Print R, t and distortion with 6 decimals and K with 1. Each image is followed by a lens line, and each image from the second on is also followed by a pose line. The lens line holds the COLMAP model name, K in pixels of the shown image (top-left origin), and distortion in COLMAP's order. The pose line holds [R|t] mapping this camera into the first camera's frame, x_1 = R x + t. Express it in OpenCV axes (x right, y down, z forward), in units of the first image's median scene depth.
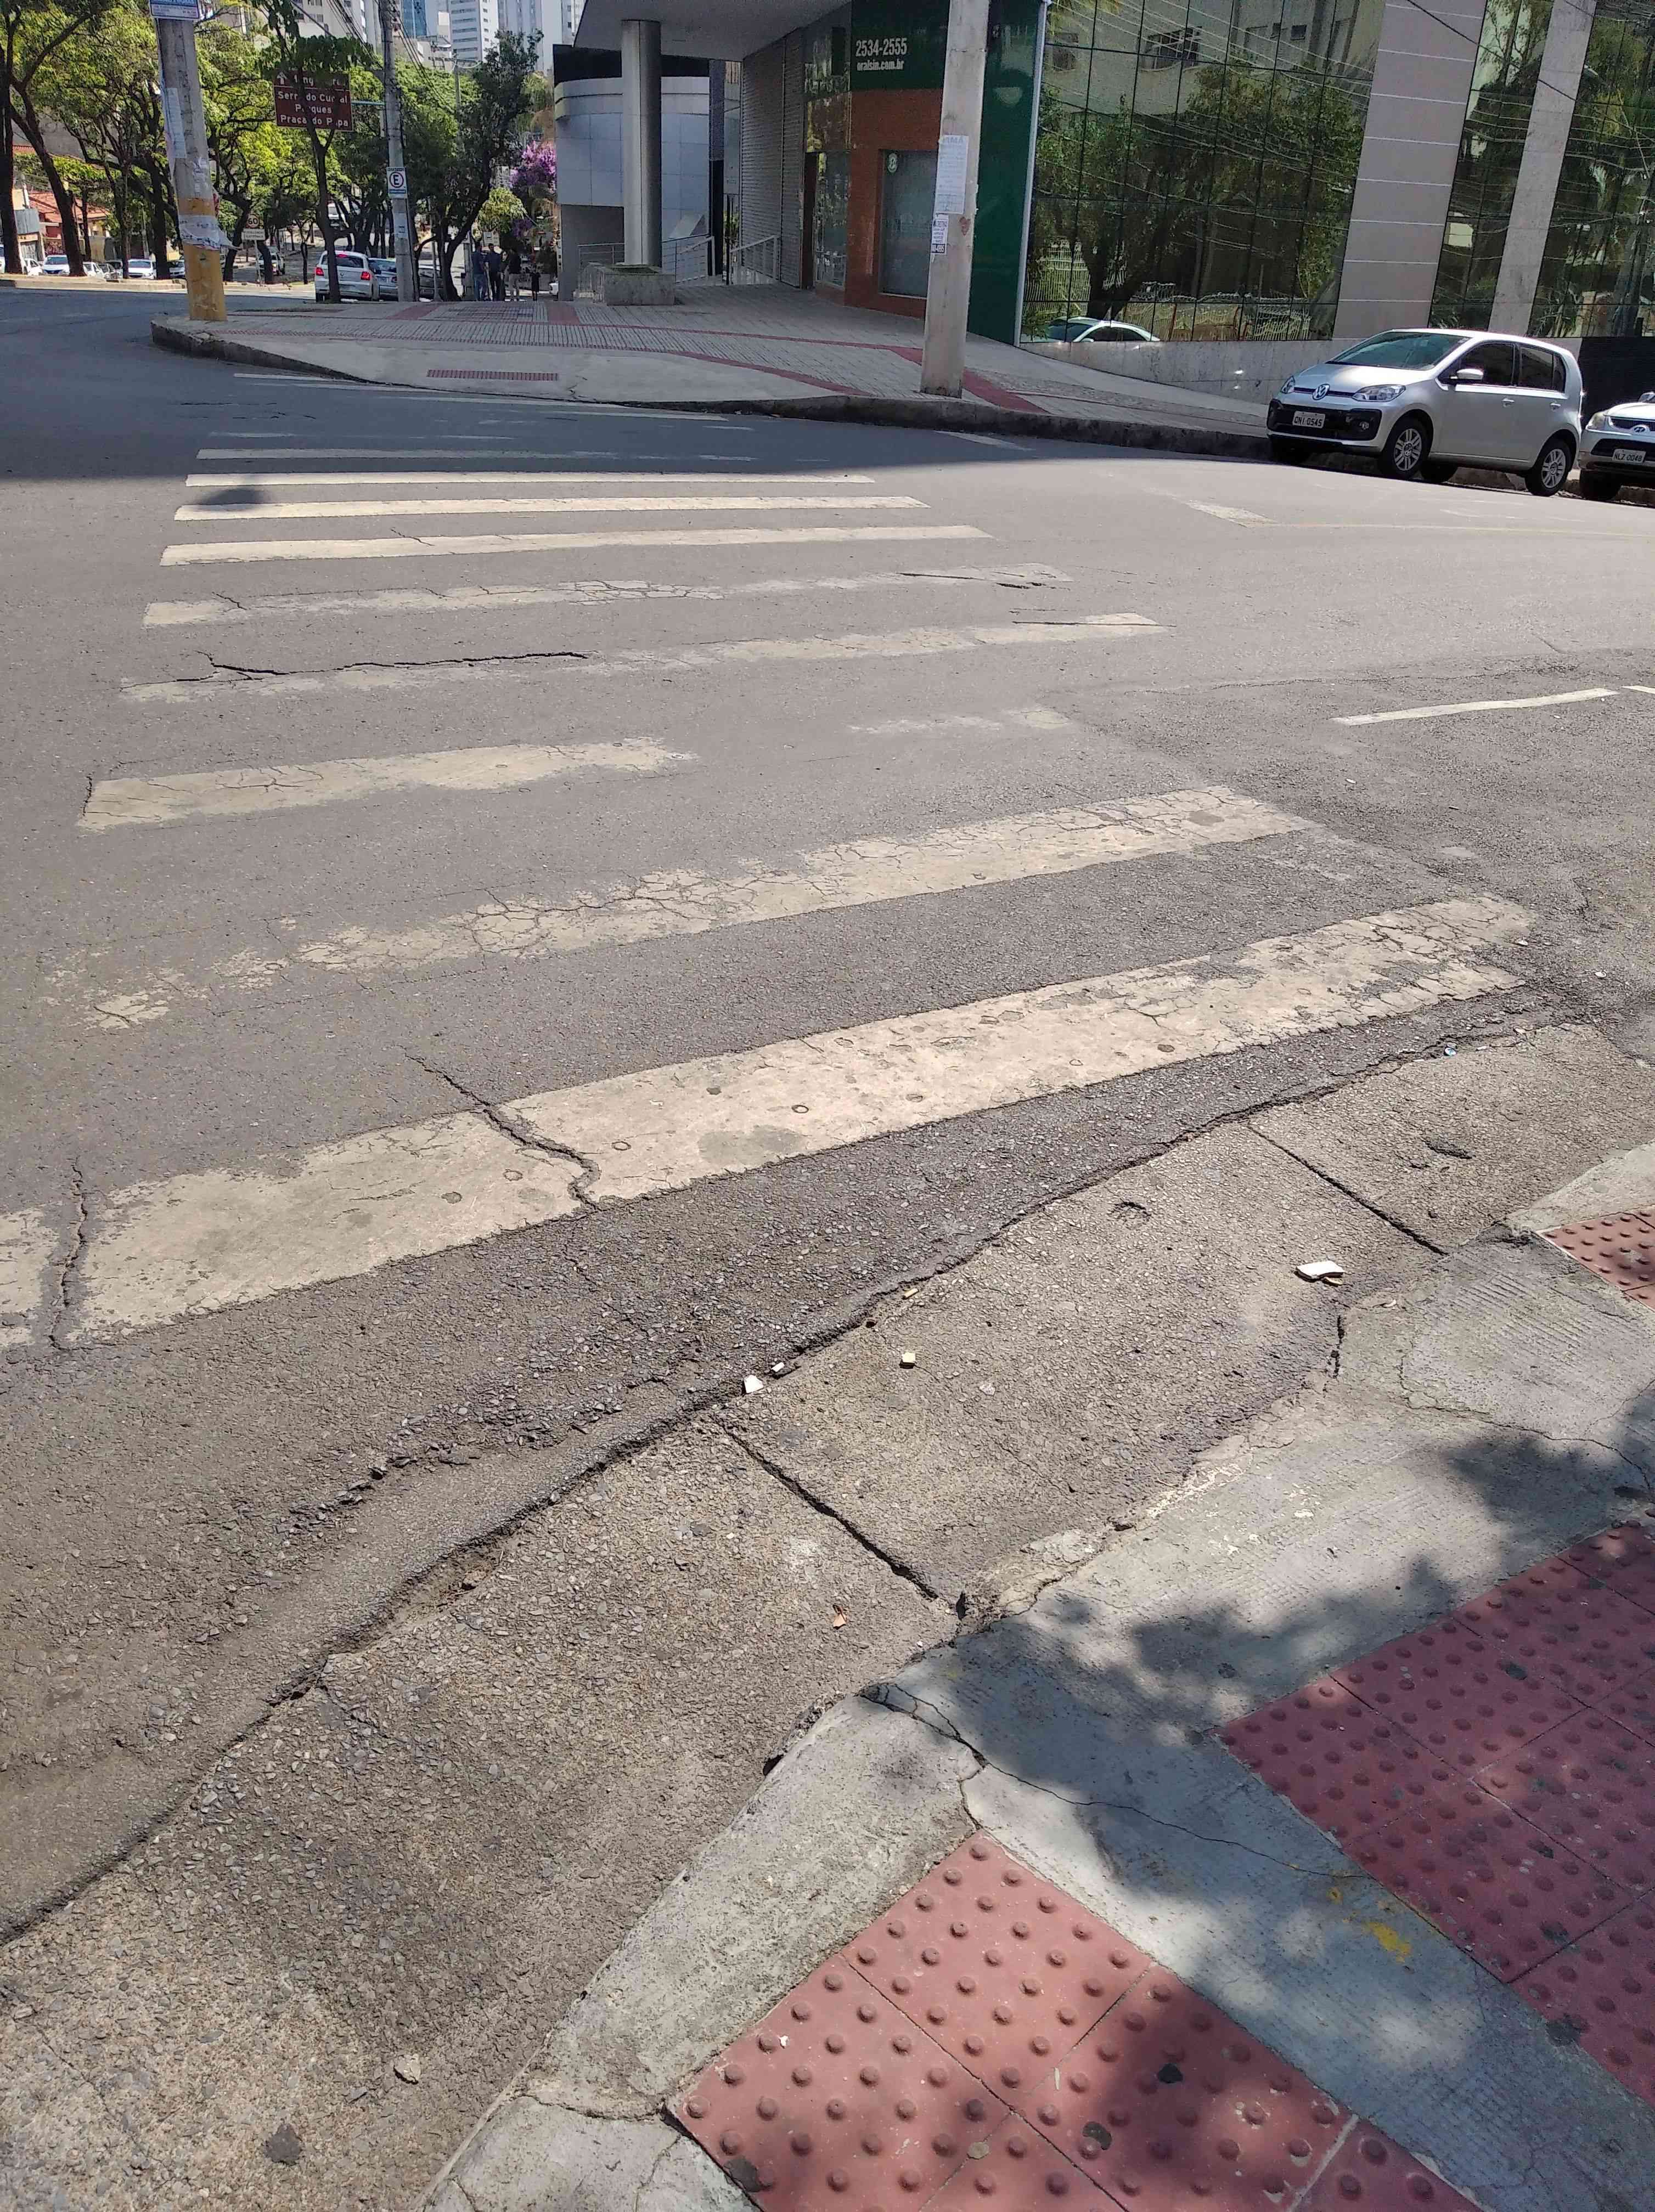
lens RADIAL K [[1630.6, 0, 775.3], [0, 1630.6, 1099.5], [0, 0, 1]] dist [0.079921, -0.174252]
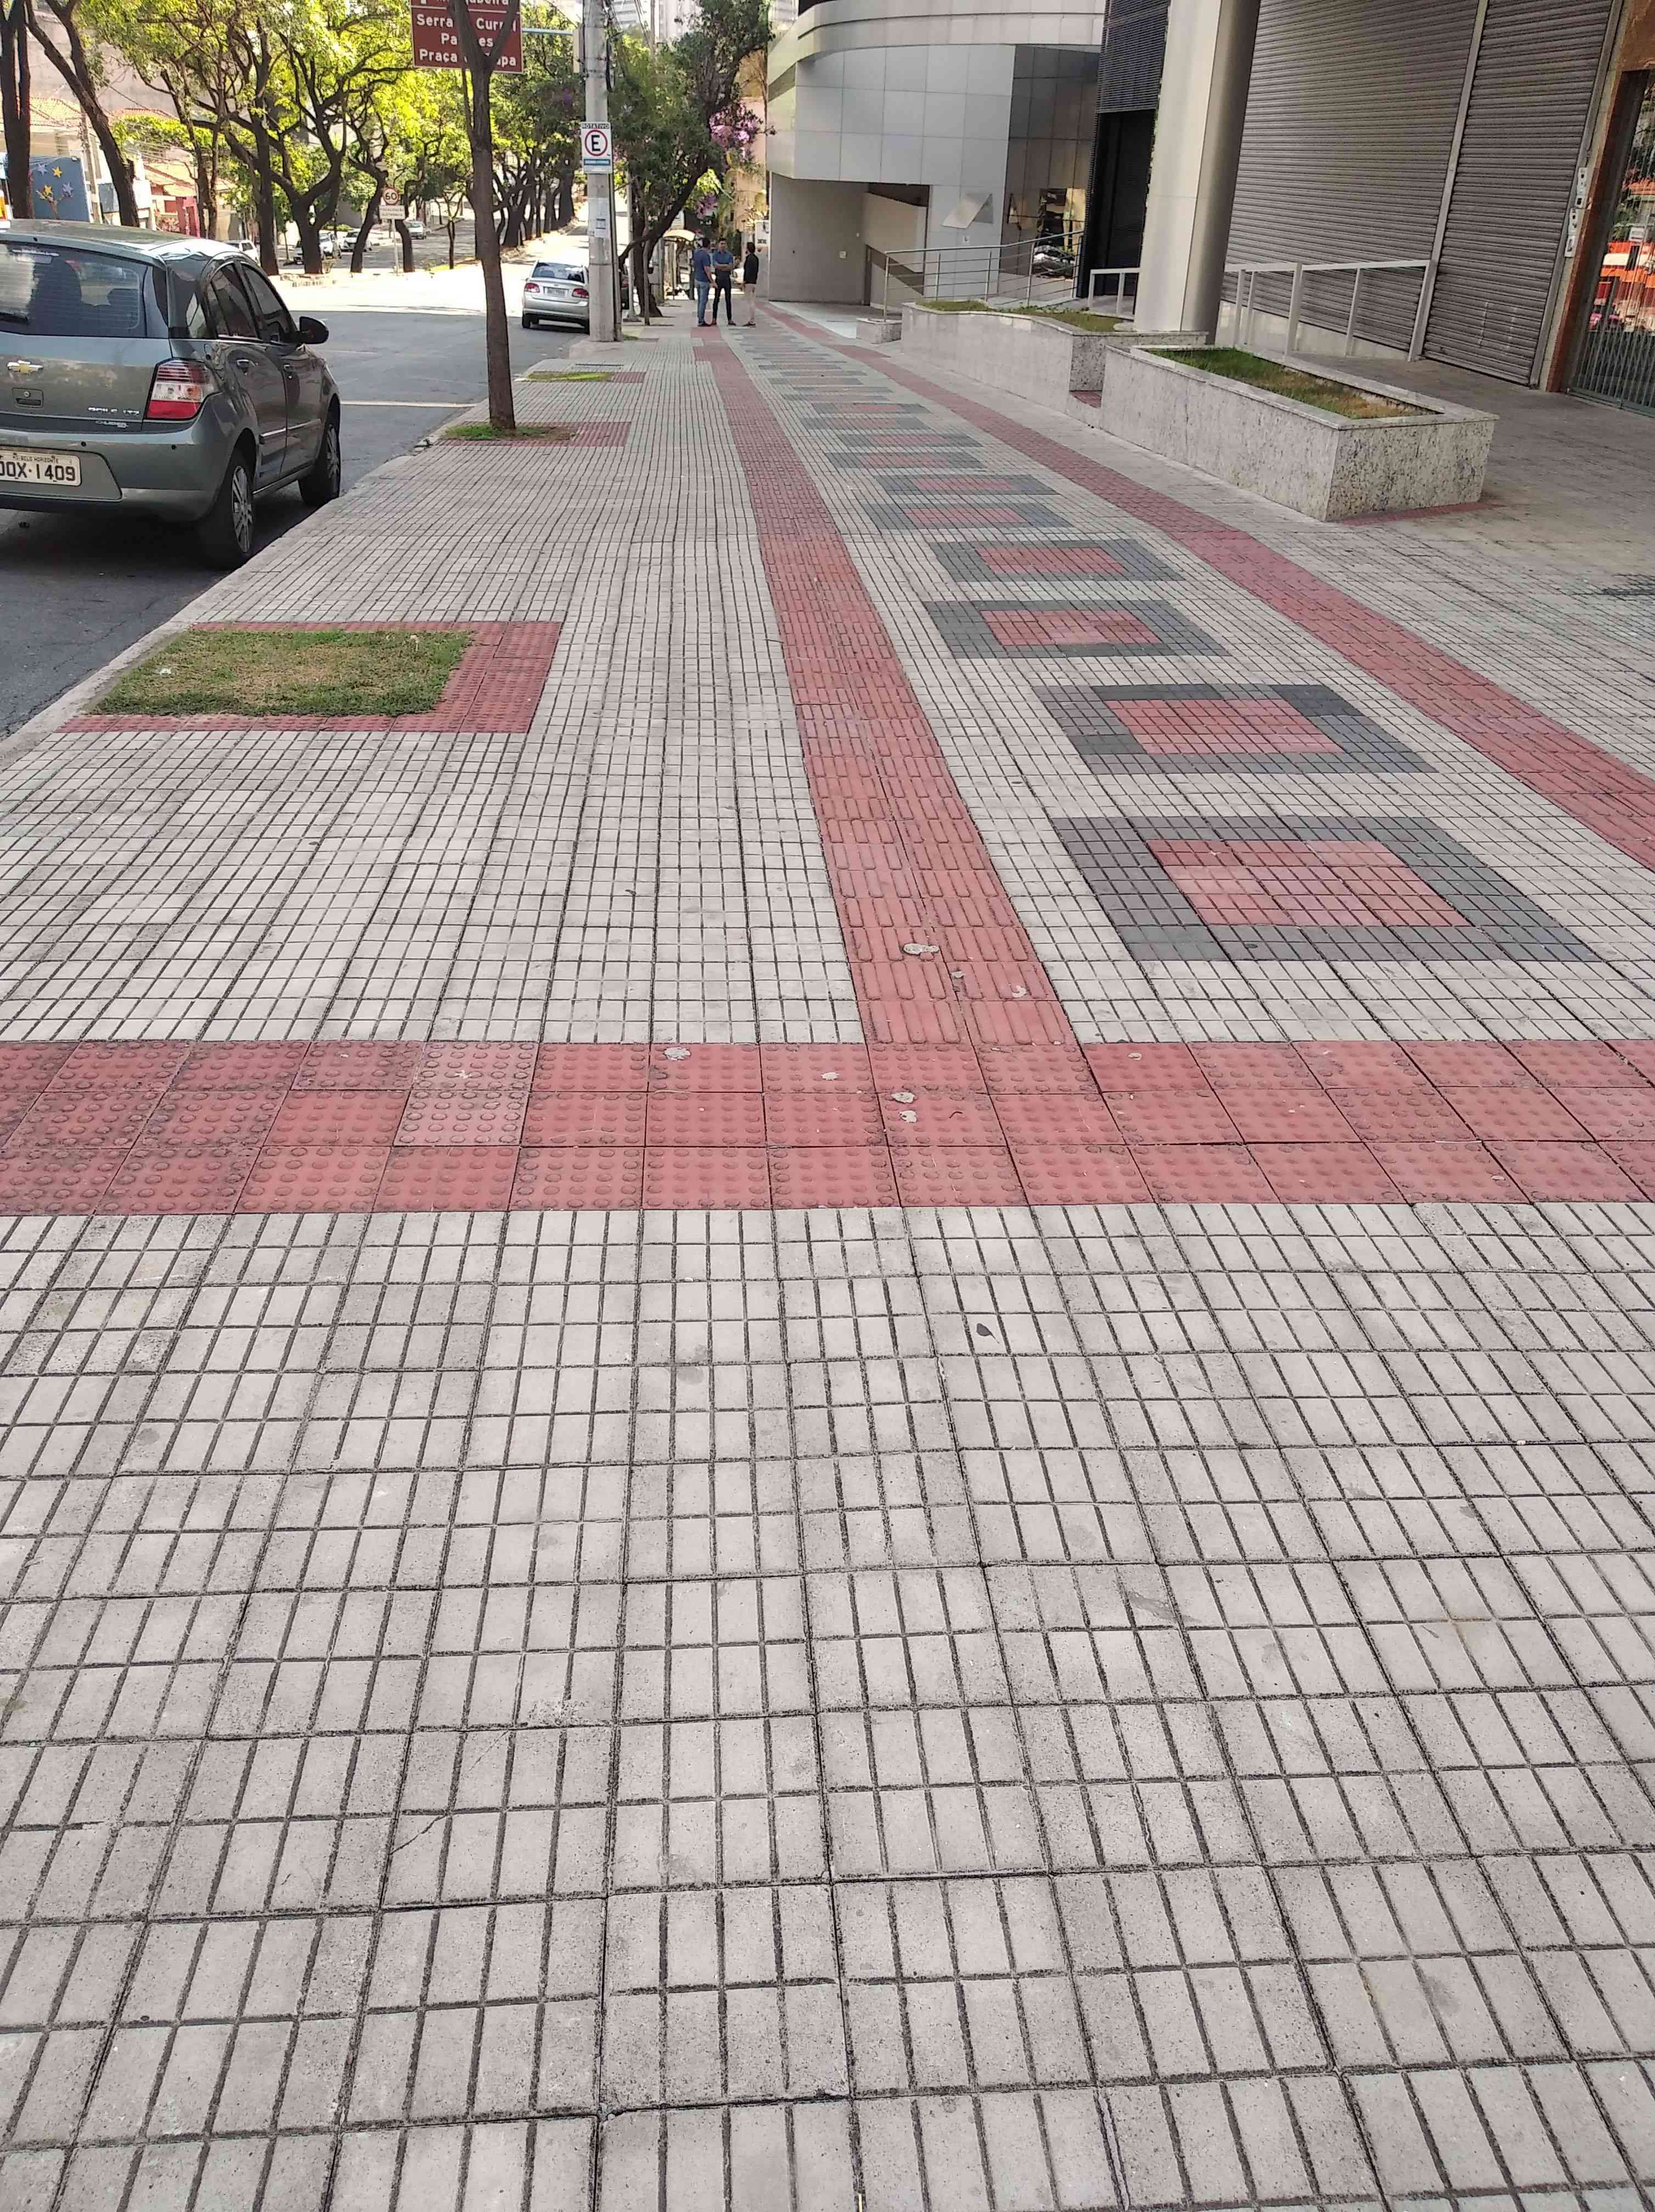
lens RADIAL K [[1630.6, 0, 775.3], [0, 1630.6, 1099.5], [0, 0, 1]] dist [0.079921, -0.174252]
pose [[0.996877, 0.035790, -0.070400, -0.047885], [-0.034714, 0.999262, 0.016445, -0.094829], [0.070936, -0.013949, 0.997383, 0.170528]]
